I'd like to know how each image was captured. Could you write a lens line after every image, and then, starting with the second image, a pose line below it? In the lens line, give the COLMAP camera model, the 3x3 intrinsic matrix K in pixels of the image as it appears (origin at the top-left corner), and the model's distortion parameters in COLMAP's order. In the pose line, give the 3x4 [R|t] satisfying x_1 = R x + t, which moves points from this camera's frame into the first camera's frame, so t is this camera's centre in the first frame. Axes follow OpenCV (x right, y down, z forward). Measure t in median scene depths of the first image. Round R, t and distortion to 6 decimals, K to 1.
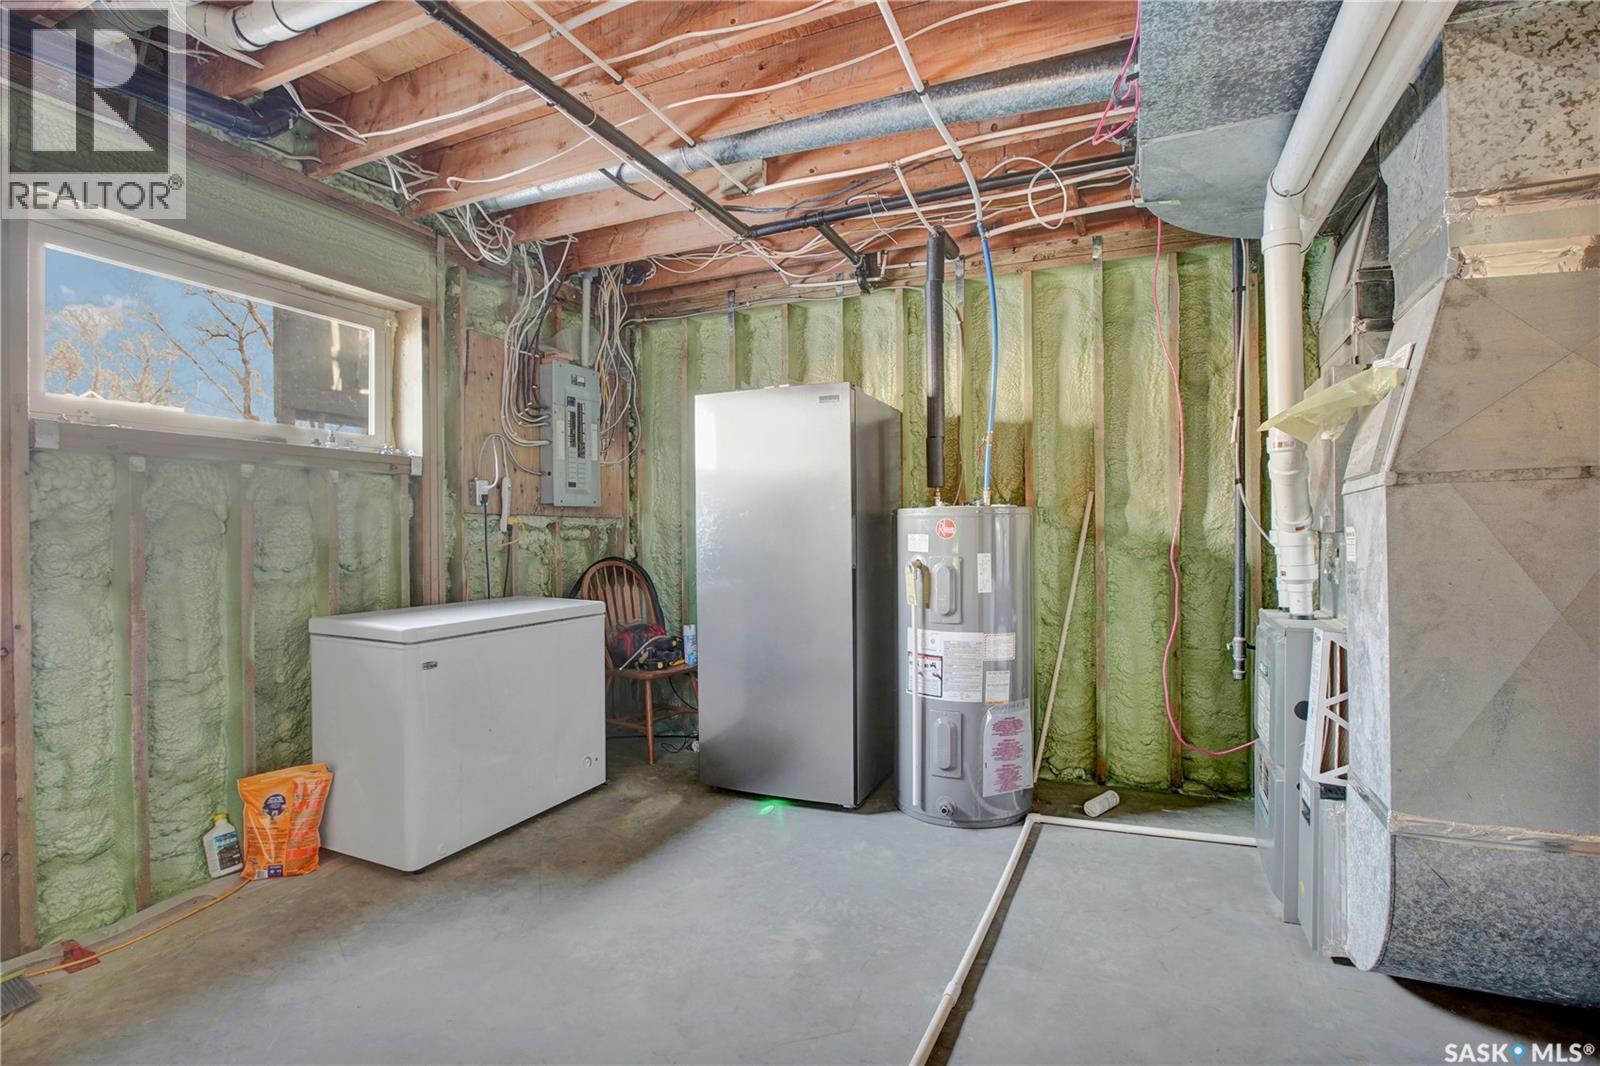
lens RADIAL K [[756.4, 0, 800.0], [0, 756.4, 533.0], [0, 0, 1]] dist [-0.028182, 0.000787]
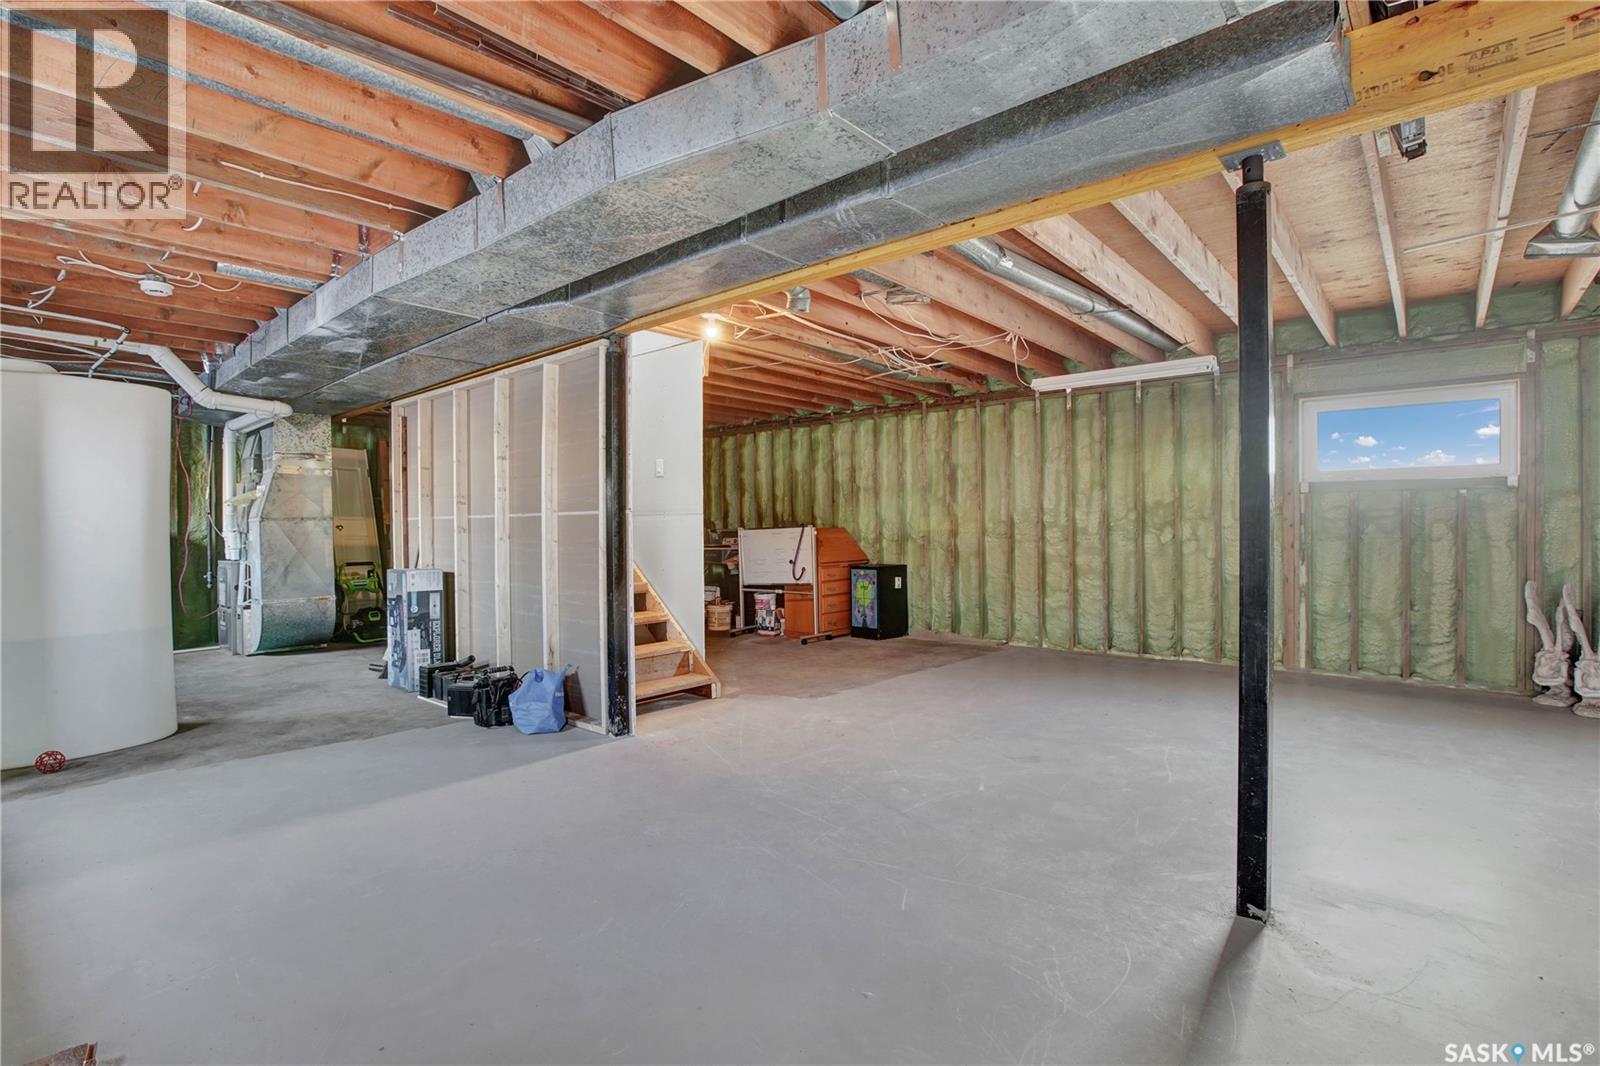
lens RADIAL K [[756.4, 0, 800.0], [0, 756.4, 533.0], [0, 0, 1]] dist [-0.028182, 0.000787]
pose [[0.299823, -0.004007, 0.953986, -1.832960], [0.006415, 0.999977, 0.002184, 0.010523], [-0.953973, 0.005465, 0.299842, -2.520569]]
